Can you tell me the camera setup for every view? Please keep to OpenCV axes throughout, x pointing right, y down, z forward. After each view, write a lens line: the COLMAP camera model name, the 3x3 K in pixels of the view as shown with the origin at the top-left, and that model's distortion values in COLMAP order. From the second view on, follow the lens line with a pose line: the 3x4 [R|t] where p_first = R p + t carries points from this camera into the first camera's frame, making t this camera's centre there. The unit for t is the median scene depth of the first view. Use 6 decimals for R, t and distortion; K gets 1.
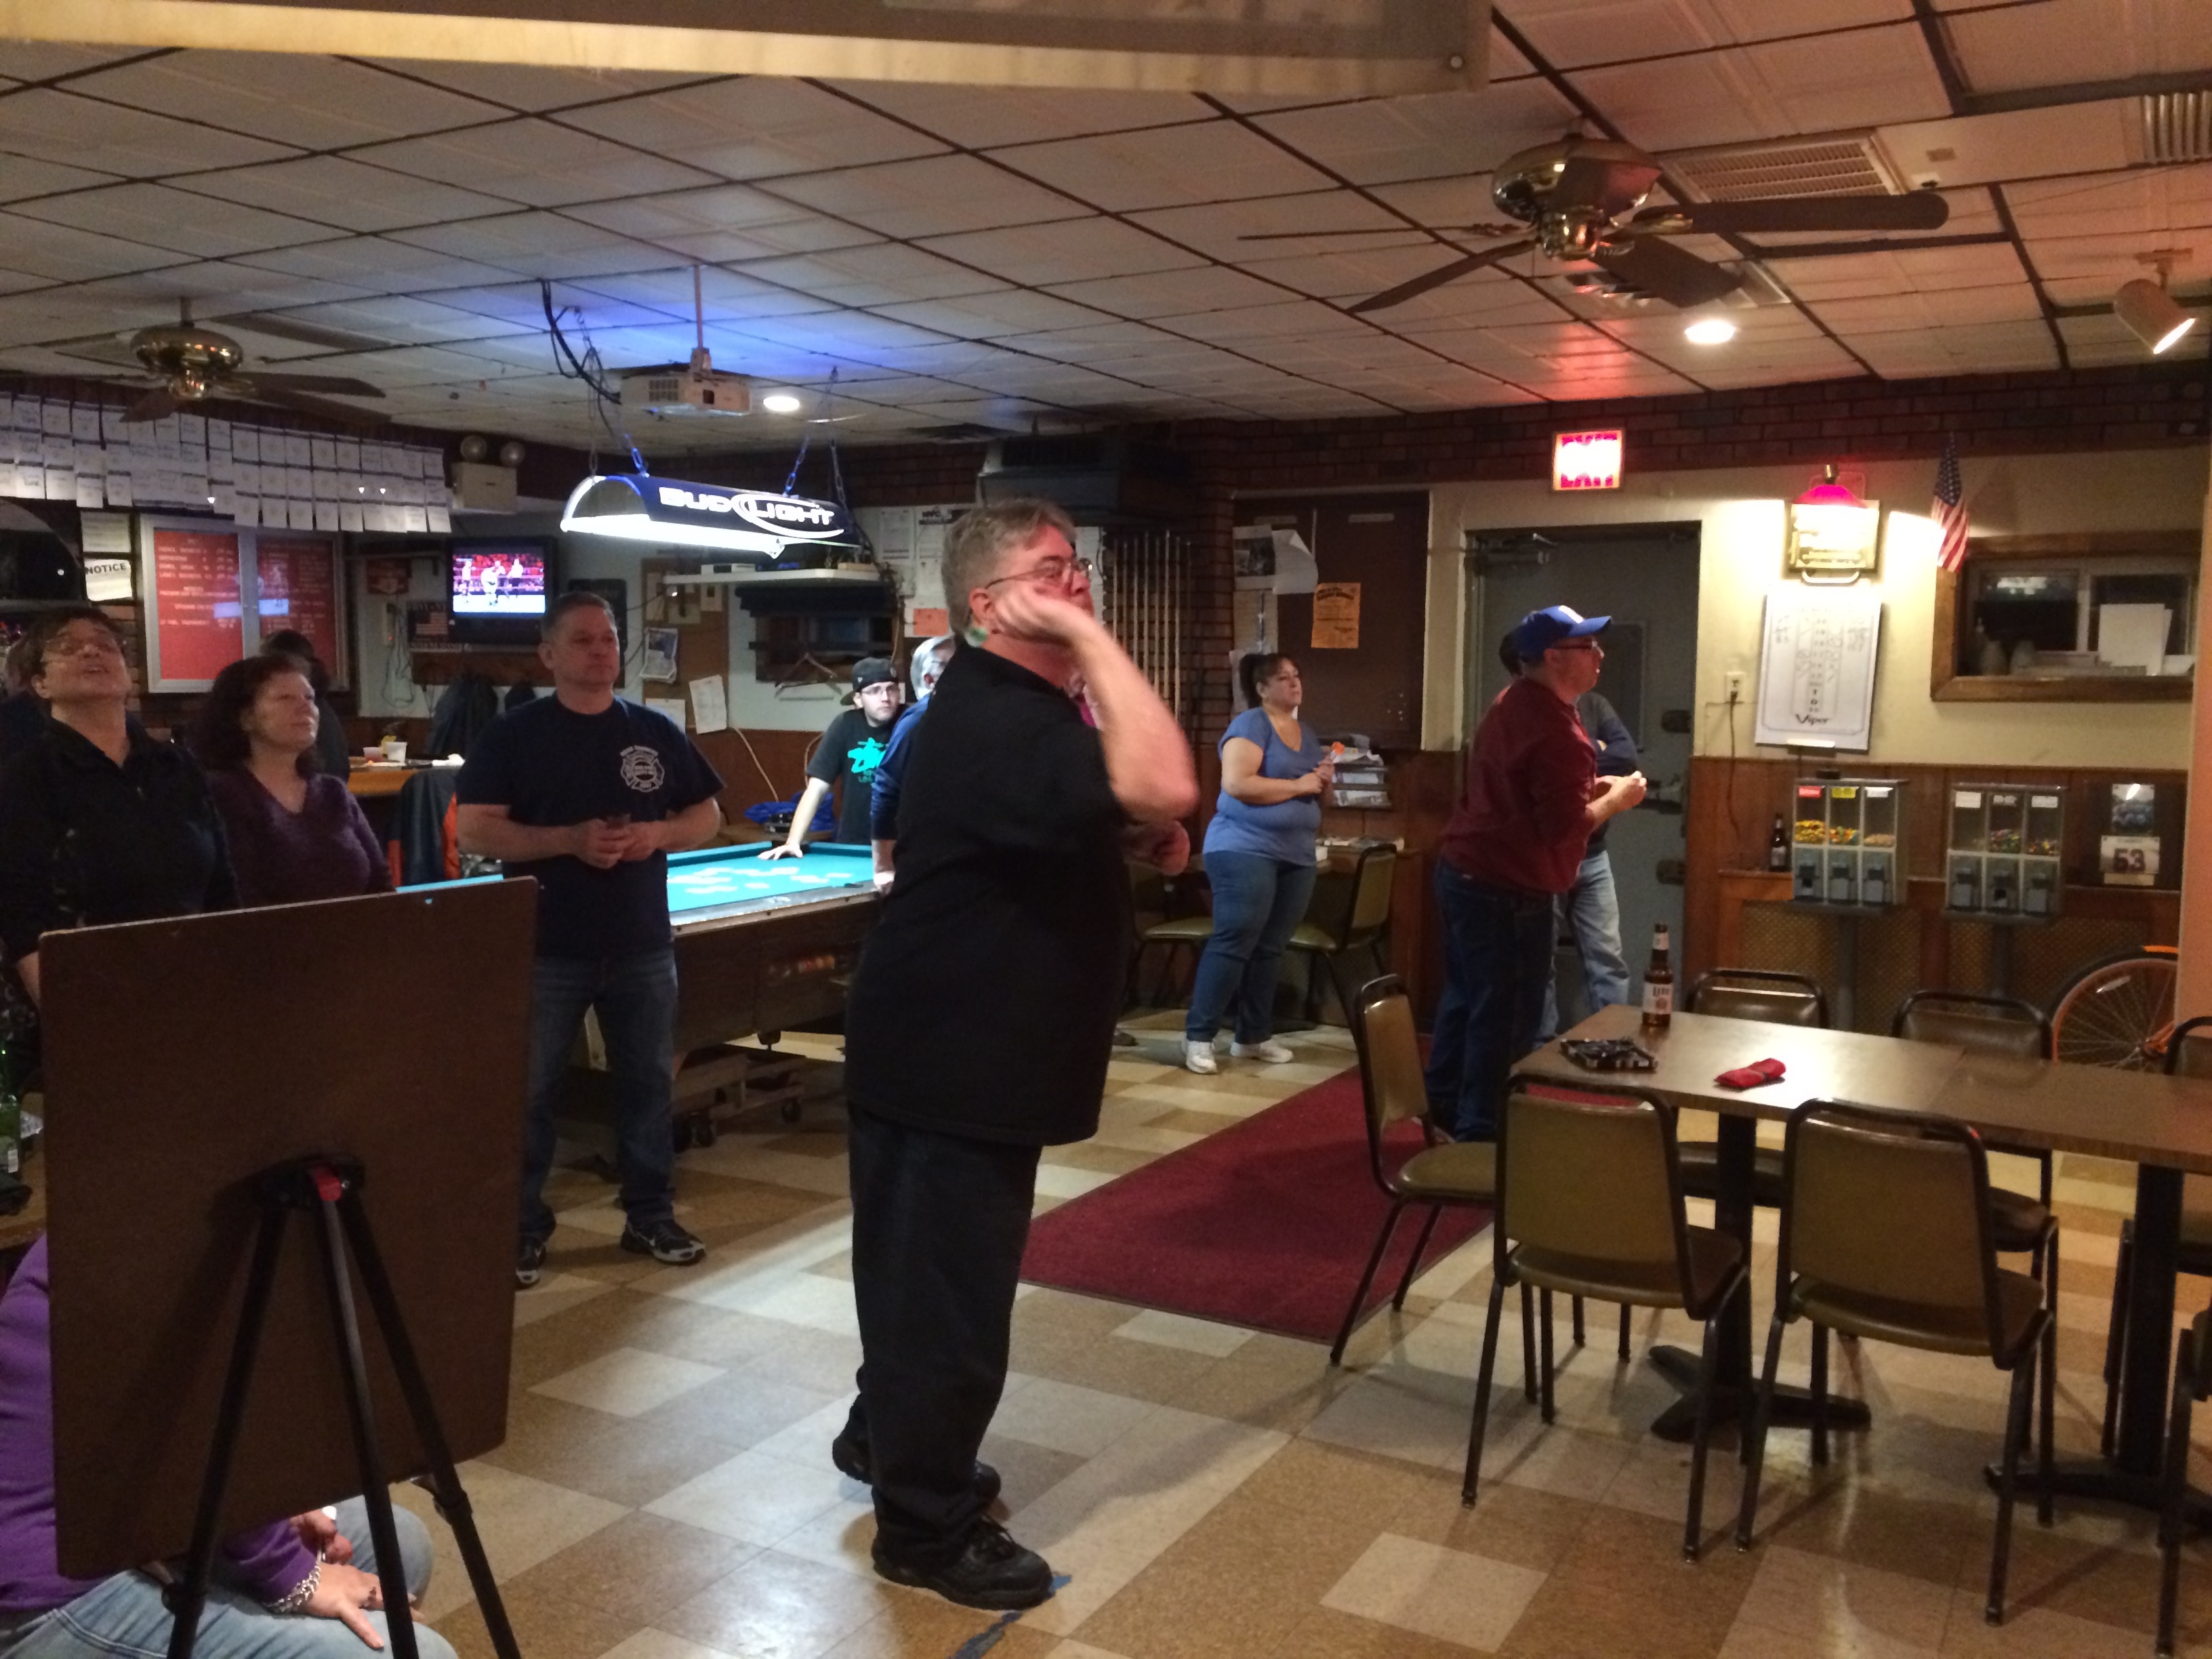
lens RADIAL K [[1886.8, 0, 1106.0], [0, 1886.8, 829.5], [0, 0, 1]] dist [0.075545, -0.119898]
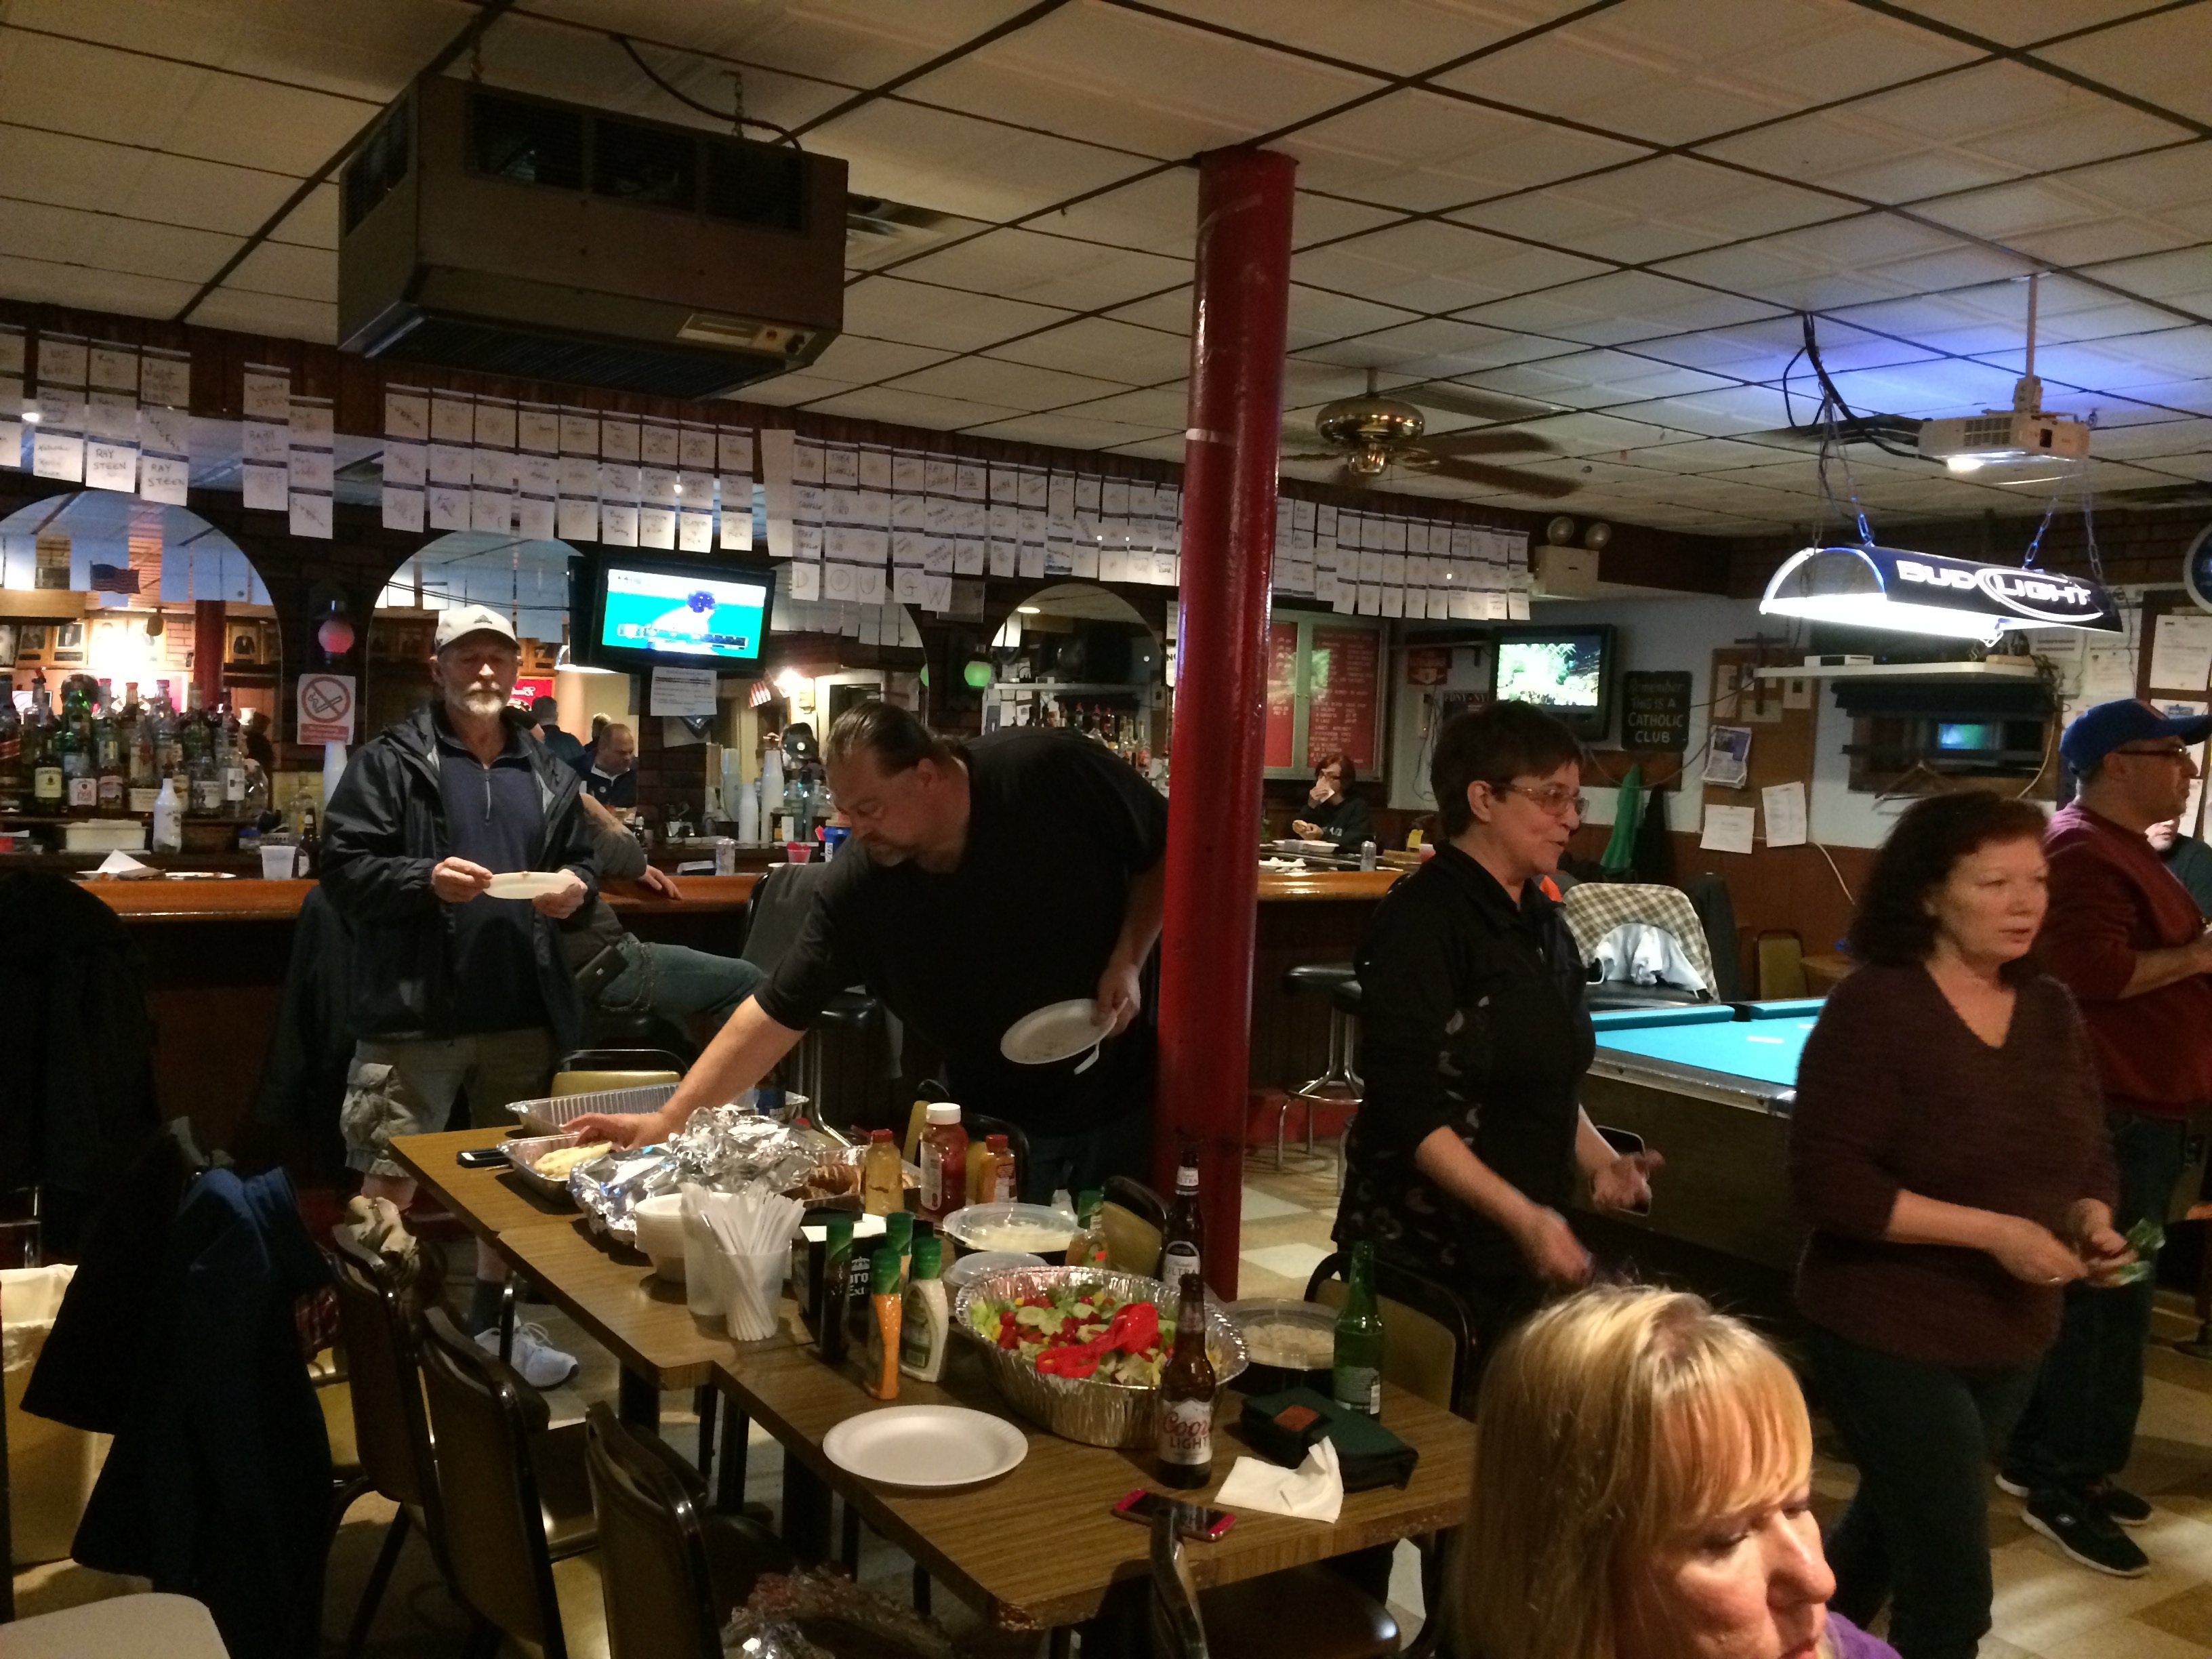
lens RADIAL K [[1920.9, 0, 1079.7], [0, 1920.9, 833.8], [0, 0, 1]] dist [0.089975, -0.112813]
pose [[0.882903, 0.056398, -0.466156, -0.099609], [-0.078551, 0.996511, -0.028214, -0.007932], [0.462939, 0.061527, 0.884252, 0.070202]]
